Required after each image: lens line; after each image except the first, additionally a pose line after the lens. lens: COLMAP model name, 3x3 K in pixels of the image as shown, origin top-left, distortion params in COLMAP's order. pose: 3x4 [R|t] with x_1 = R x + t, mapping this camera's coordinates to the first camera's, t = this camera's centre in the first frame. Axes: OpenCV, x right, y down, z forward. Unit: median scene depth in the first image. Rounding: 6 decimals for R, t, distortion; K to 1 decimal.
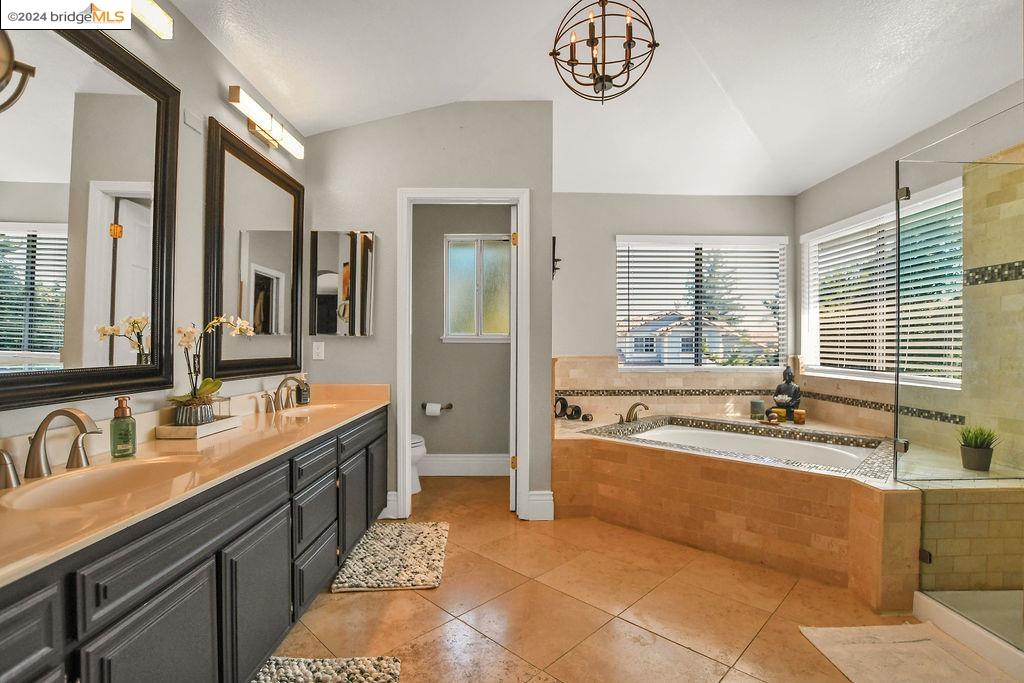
lens RADIAL K [[476.8, 0, 516.7], [0, 476.8, 342.9], [0, 0, 1]] dist [-0.030066, 0.000418]
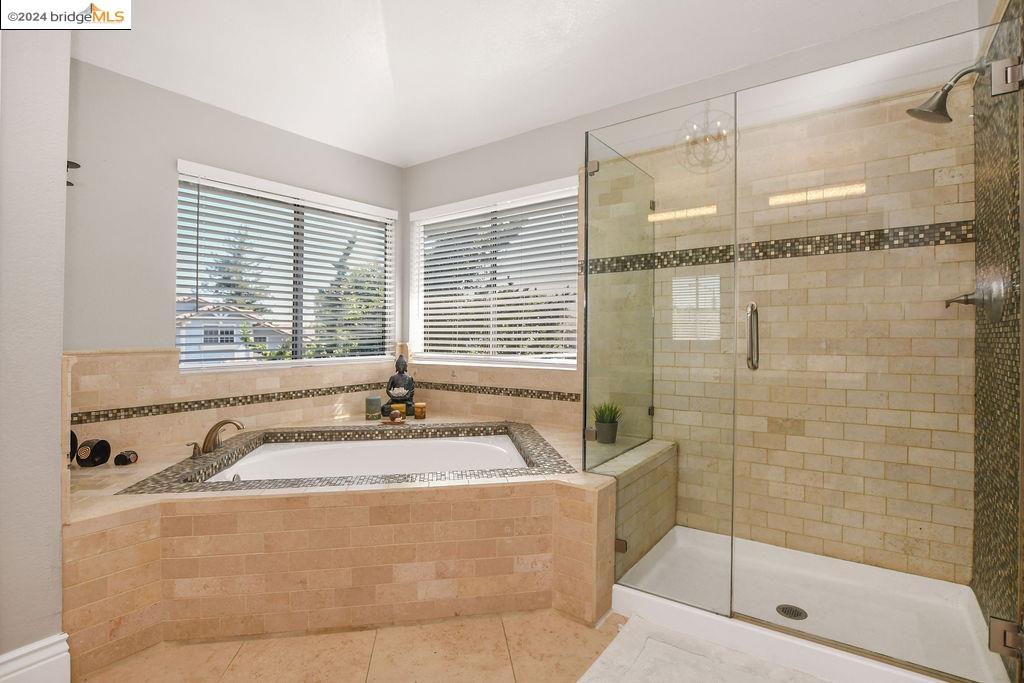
lens RADIAL K [[481.8, 0, 514.3], [0, 481.8, 326.8], [0, 0, 1]] dist [-0.026672, 0.000791]
pose [[0.603798, 0.005936, 0.797115, -0.027749], [0.005248, 0.999921, -0.011421, 0.009429], [-0.797120, 0.011079, 0.603719, 0.335418]]
